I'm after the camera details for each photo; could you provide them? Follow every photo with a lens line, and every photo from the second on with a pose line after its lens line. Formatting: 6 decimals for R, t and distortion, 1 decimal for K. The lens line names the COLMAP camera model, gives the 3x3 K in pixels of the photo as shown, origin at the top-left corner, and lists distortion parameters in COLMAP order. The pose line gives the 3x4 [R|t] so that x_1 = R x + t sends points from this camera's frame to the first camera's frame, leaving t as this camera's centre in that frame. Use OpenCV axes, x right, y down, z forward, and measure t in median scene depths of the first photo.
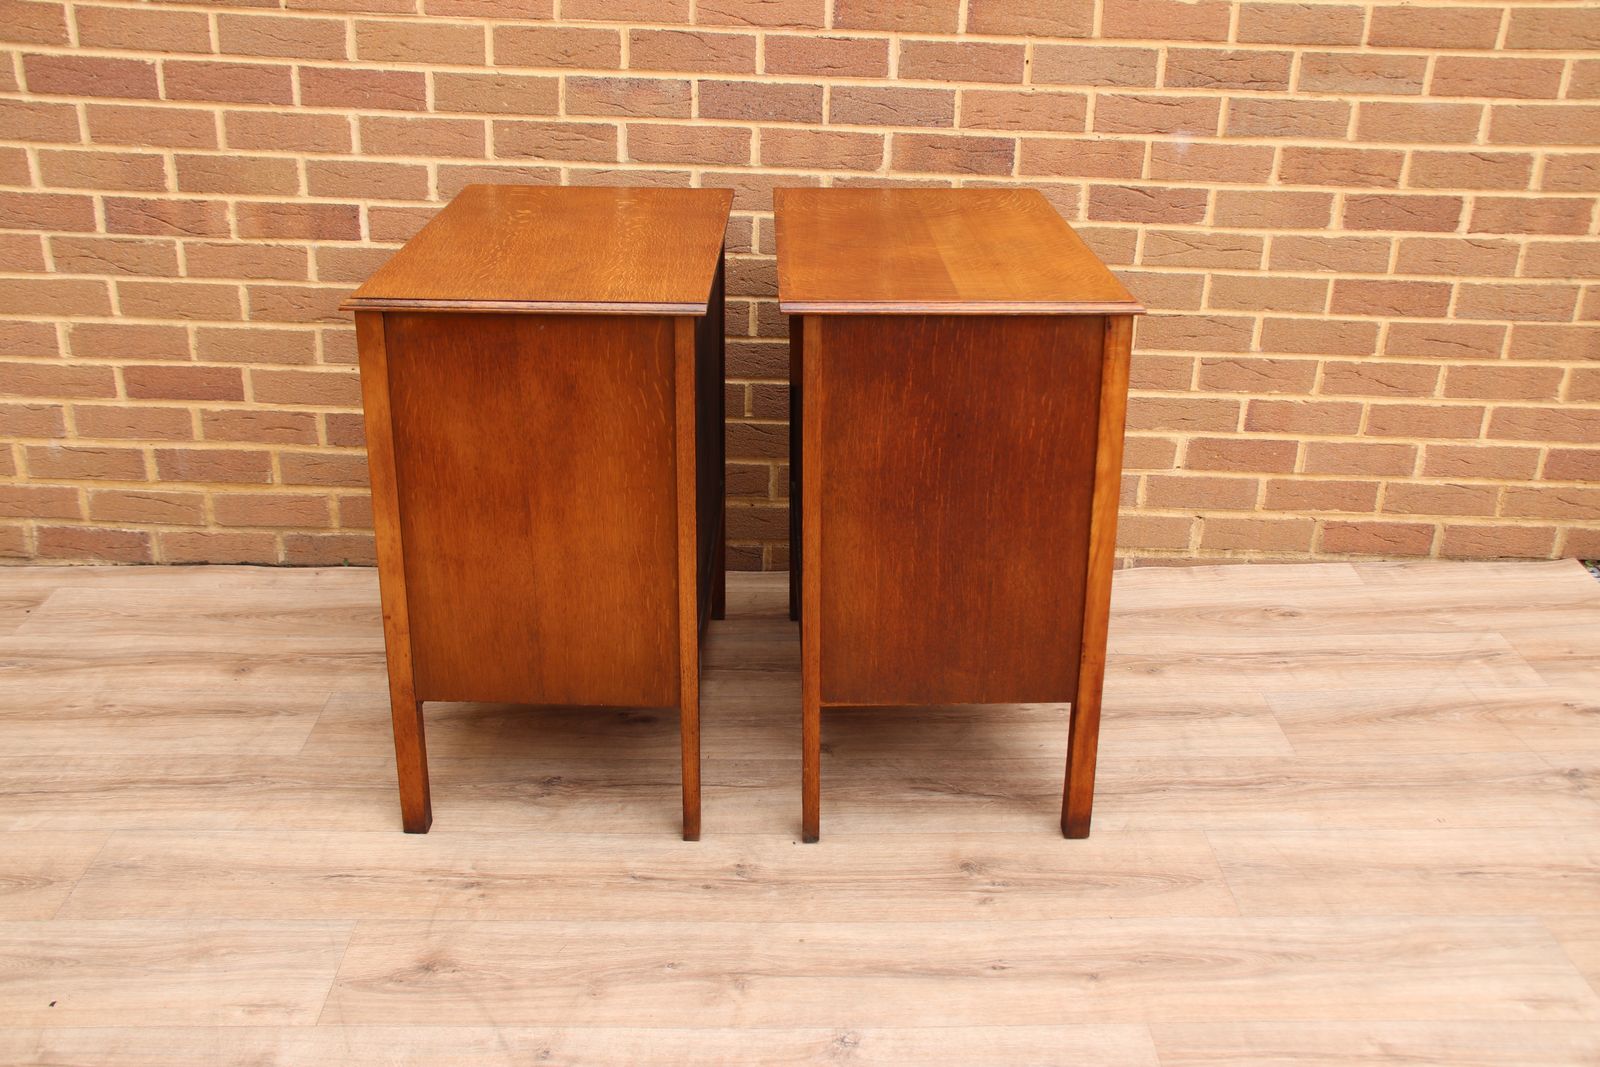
lens RADIAL K [[1610.7, 0, 808.0], [0, 1610.7, 544.5], [0, 0, 1]] dist [-0.075512, 0.284012]
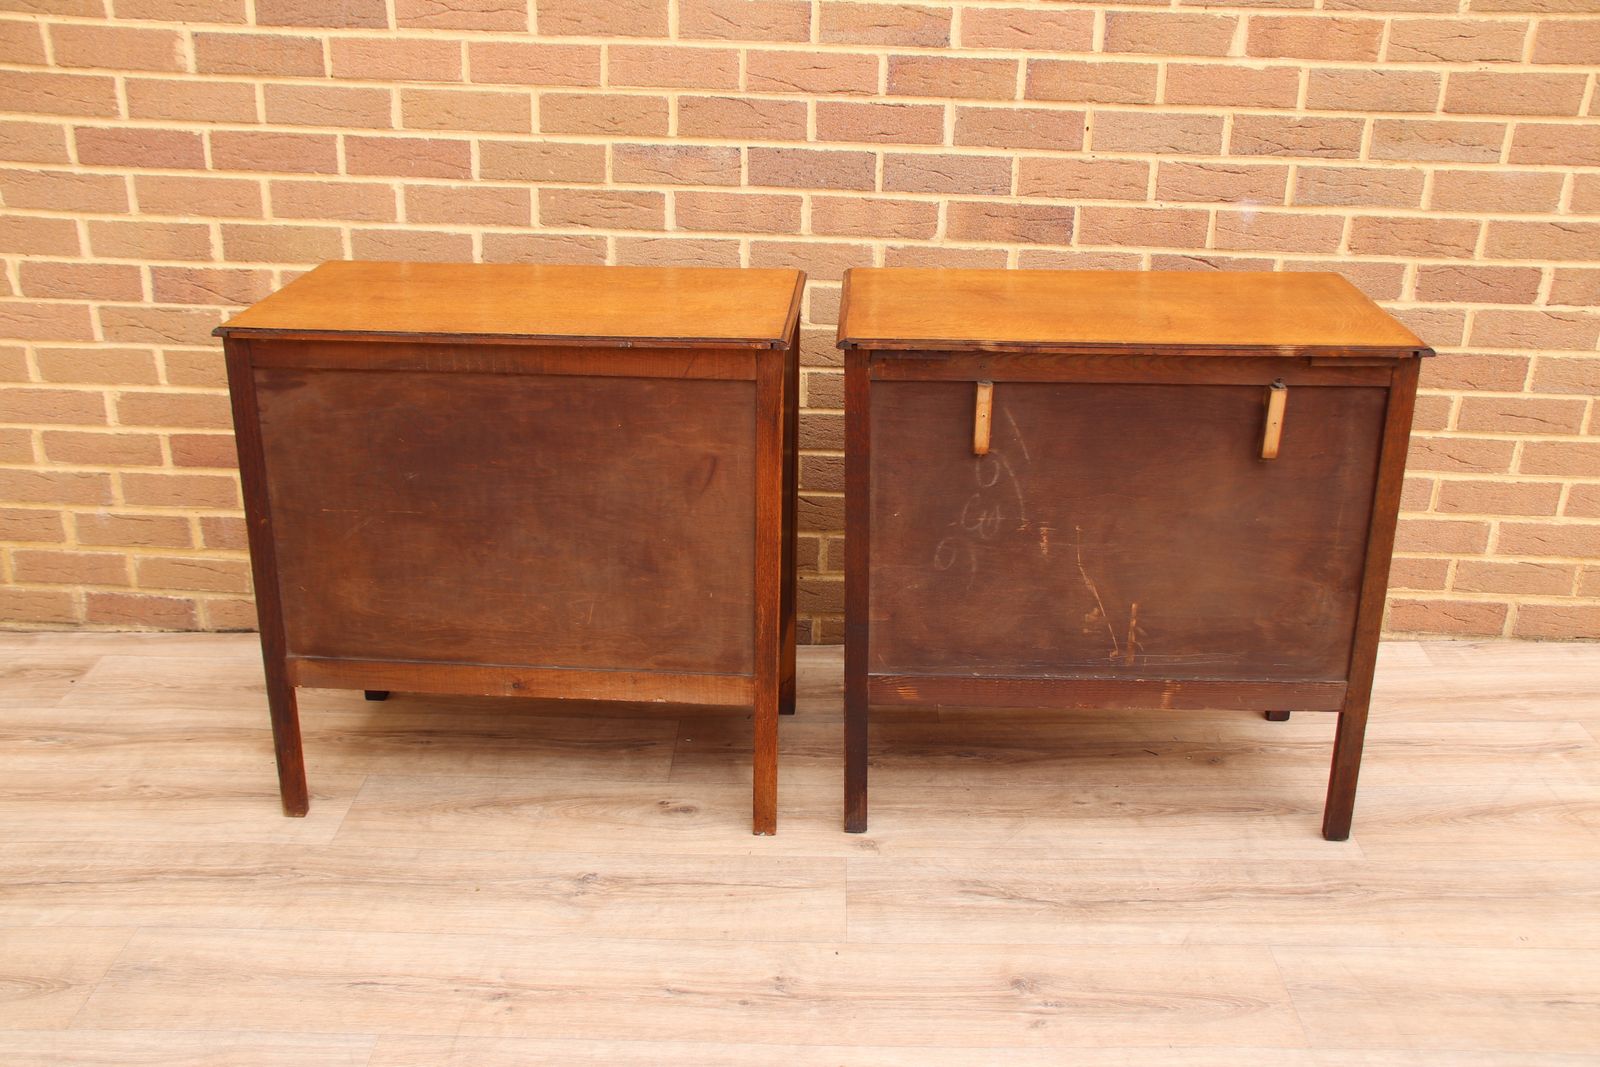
lens RADIAL K [[1555.0, 0, 811.3], [0, 1555.0, 551.8], [0, 0, 1]] dist [-0.095921, 0.264396]
pose [[0.999309, 0.008602, -0.036161, 0.006018], [-0.008830, 0.999942, -0.006158, -0.038124], [0.036106, 0.006473, 0.999327, 0.063734]]
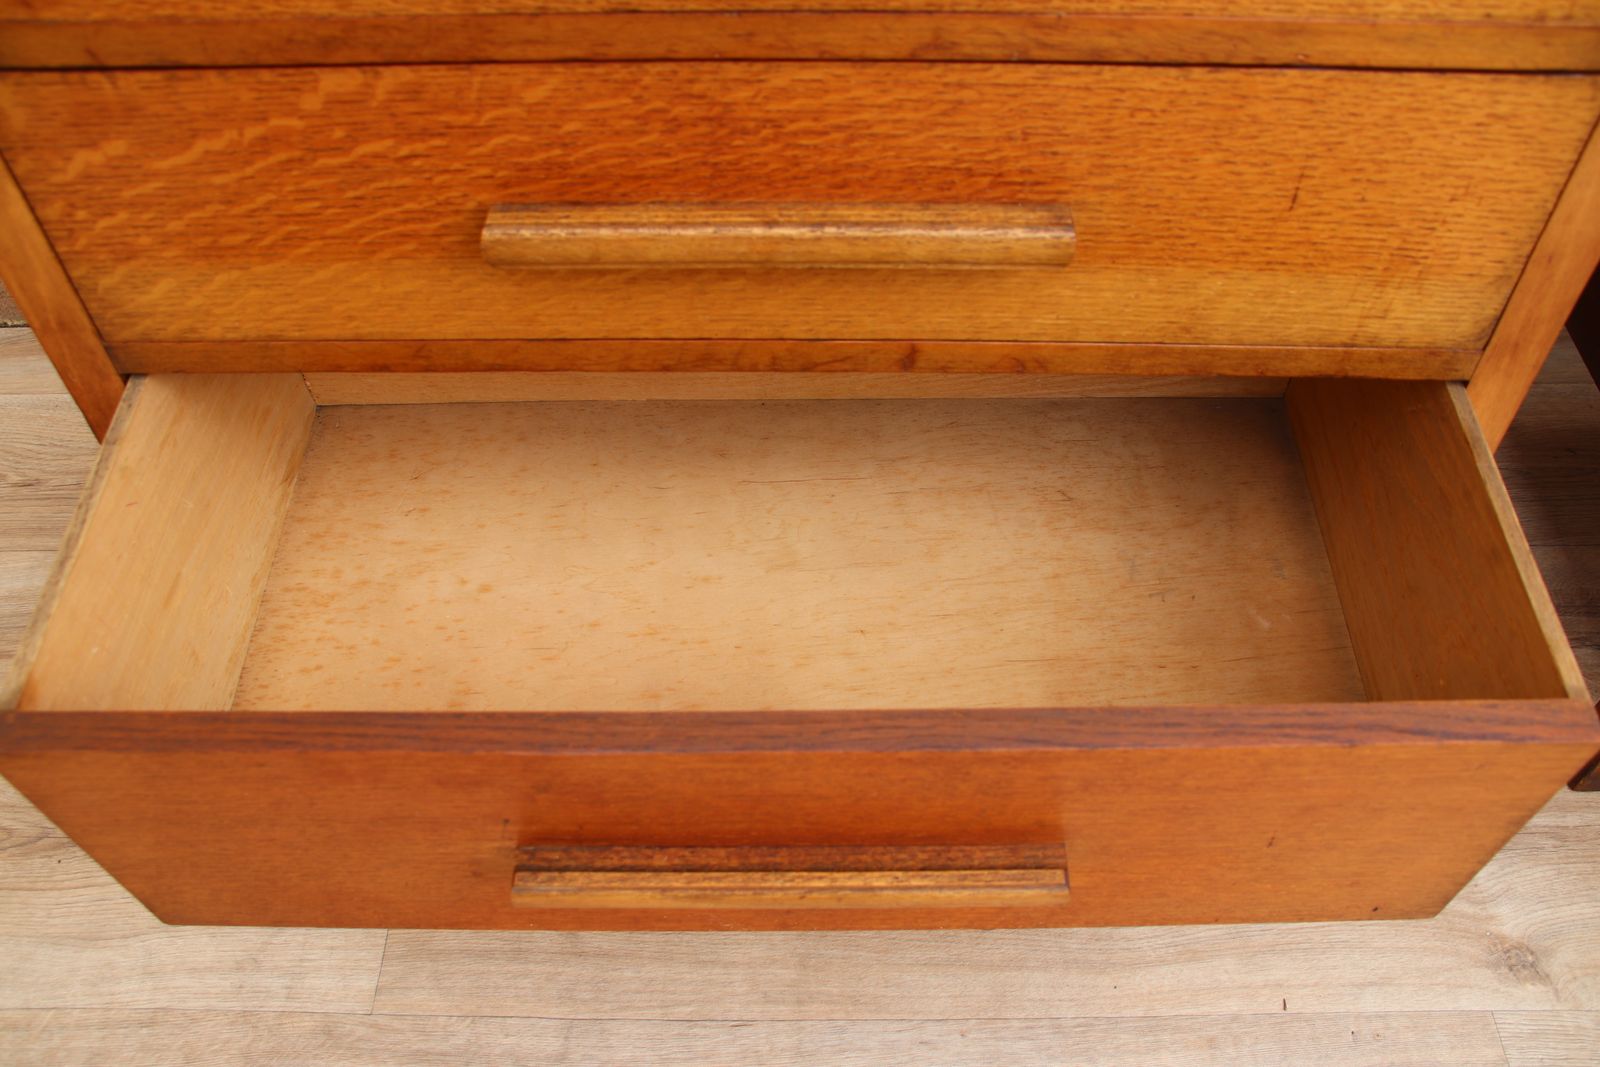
lens RADIAL K [[1341.8, 0, 820.6], [0, 1341.8, 532.8], [0, 0, 1]] dist [-0.119692, 0.085726]
pose [[0.999601, -0.000930, -0.028241, -0.160267], [0.013538, 0.893049, 0.449755, -0.132907], [0.024802, -0.449958, 0.892705, 0.648757]]
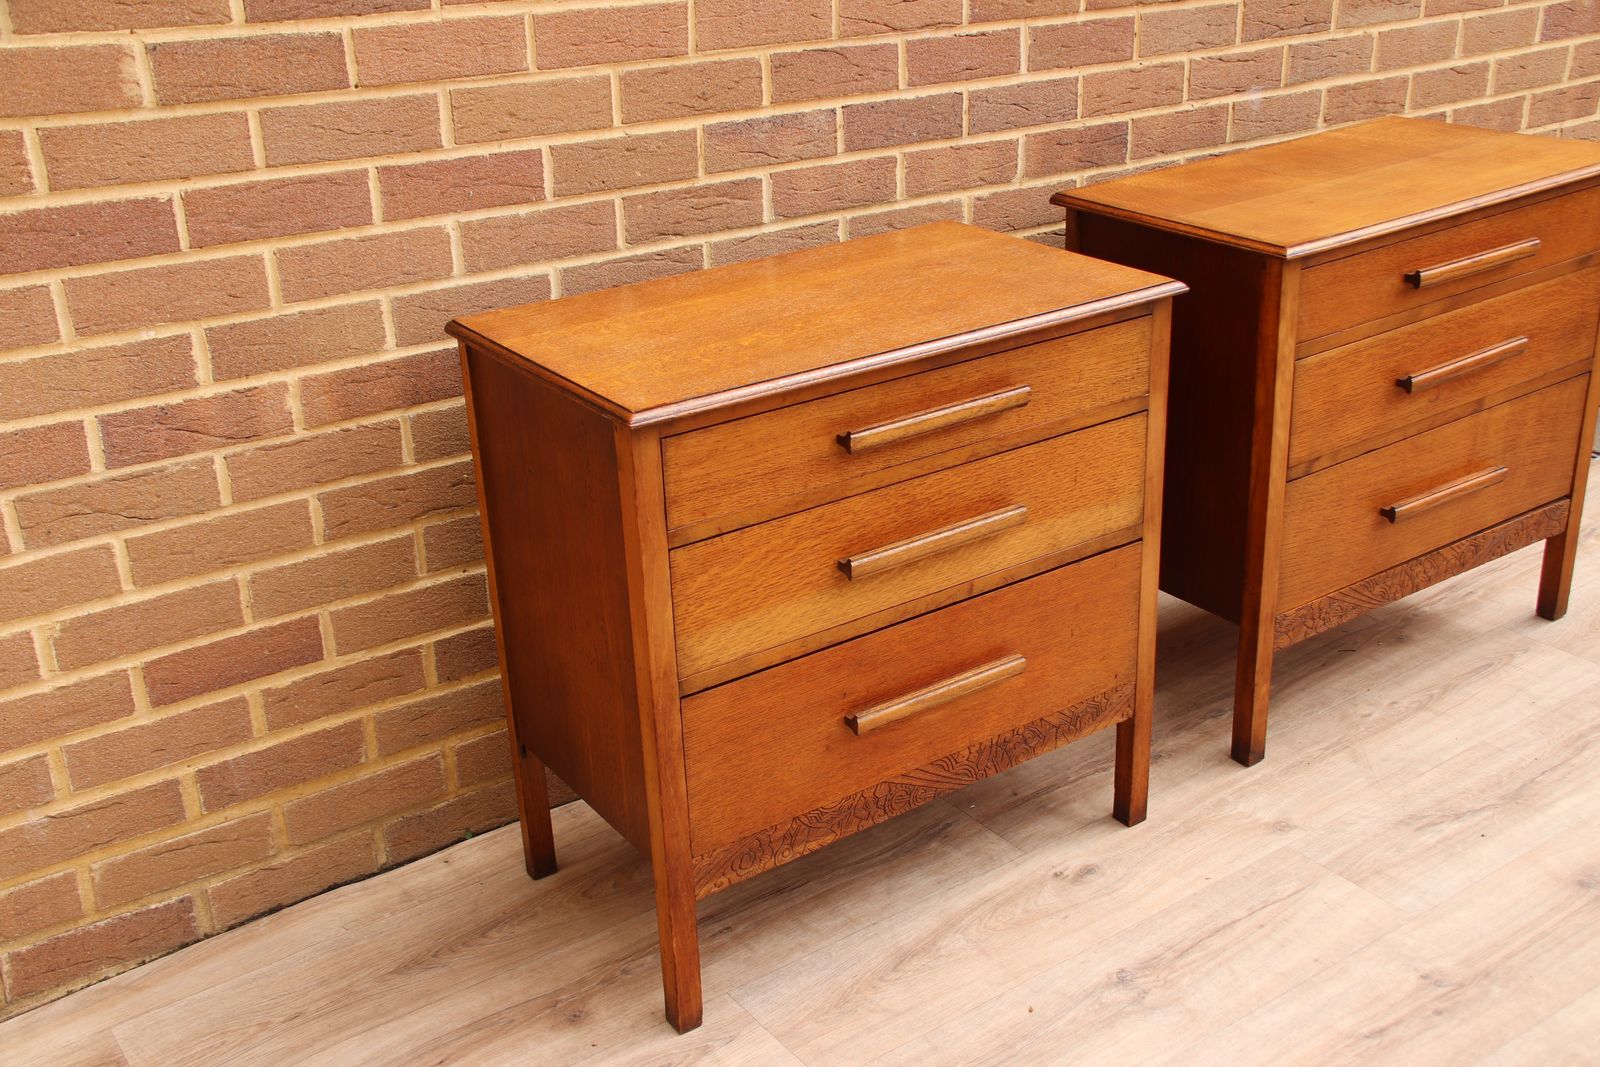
lens RADIAL K [[1725.9, 0, 812.5], [0, 1725.9, 552.0], [0, 0, 1]] dist [-0.043054, 0.350216]
pose [[0.823367, -0.269719, 0.499318, -0.570910], [0.266008, 0.960624, 0.080262, -0.146335], [-0.501305, 0.066738, 0.862693, 0.270130]]
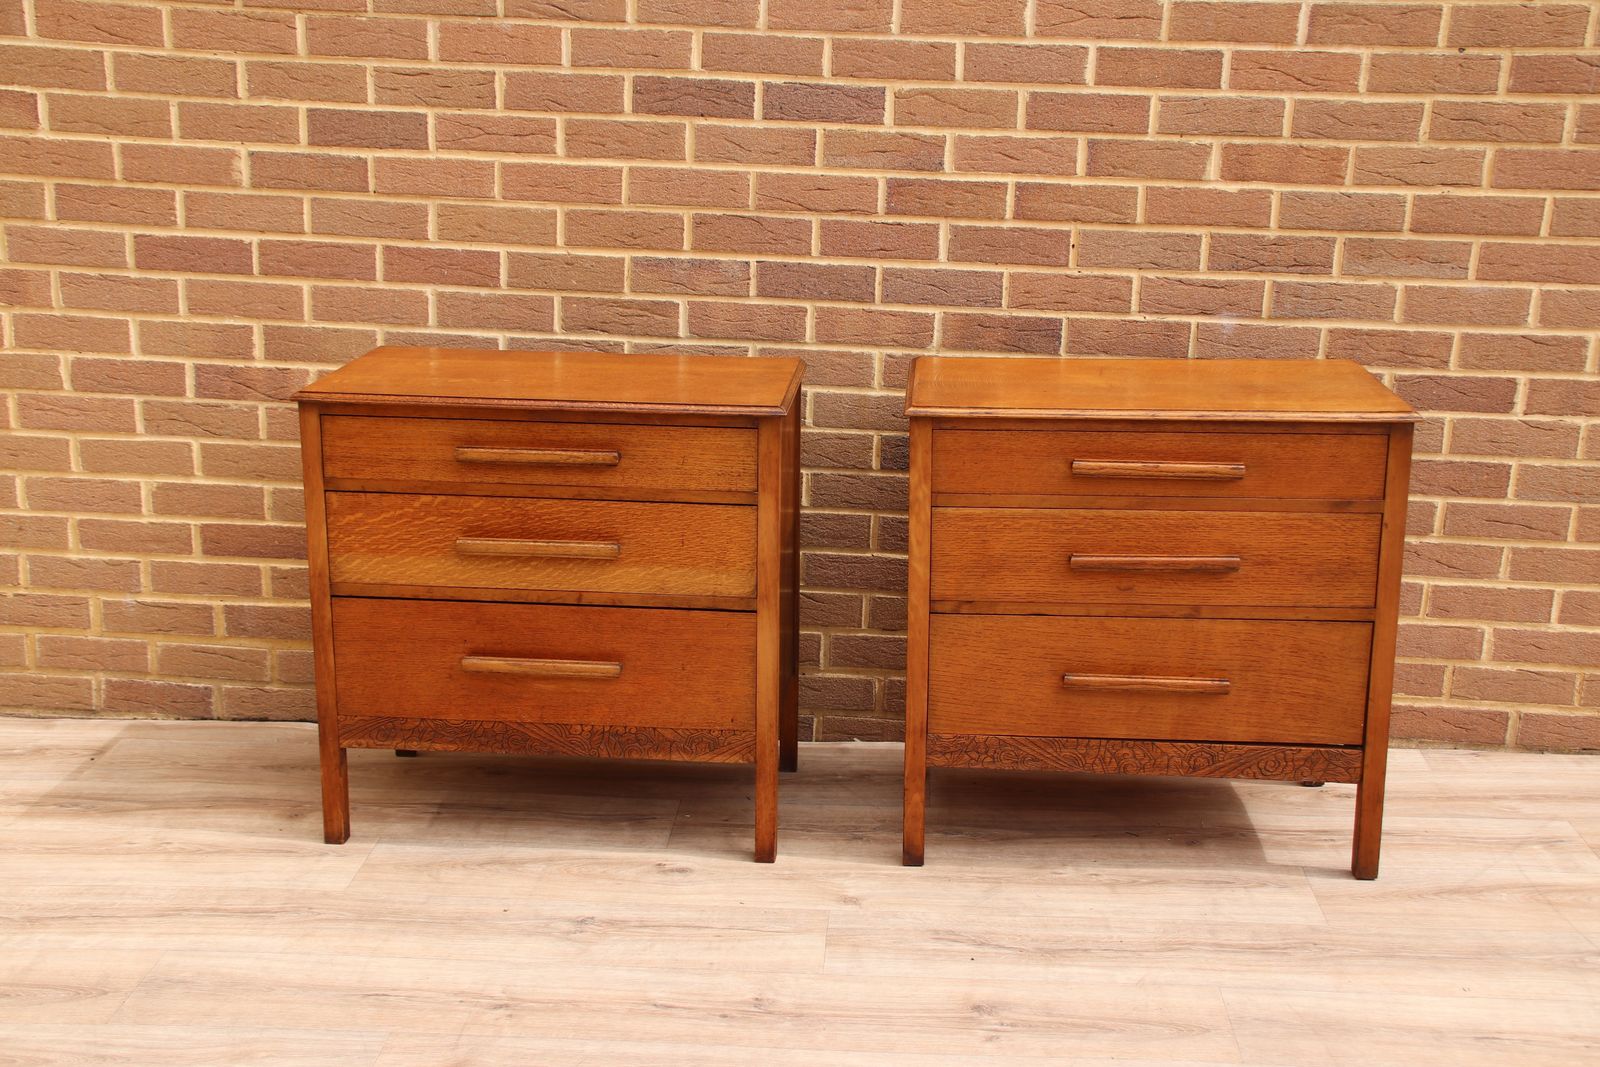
lens RADIAL K [[1858.9, 0, 811.6], [0, 1858.9, 555.7], [0, 0, 1]] dist [-0.005883, 0.398764]
pose [[0.997257, 0.018530, -0.071654, 0.057458], [-0.027348, 0.991891, -0.124117, 0.050764], [0.068773, 0.125736, 0.989677, -0.175002]]
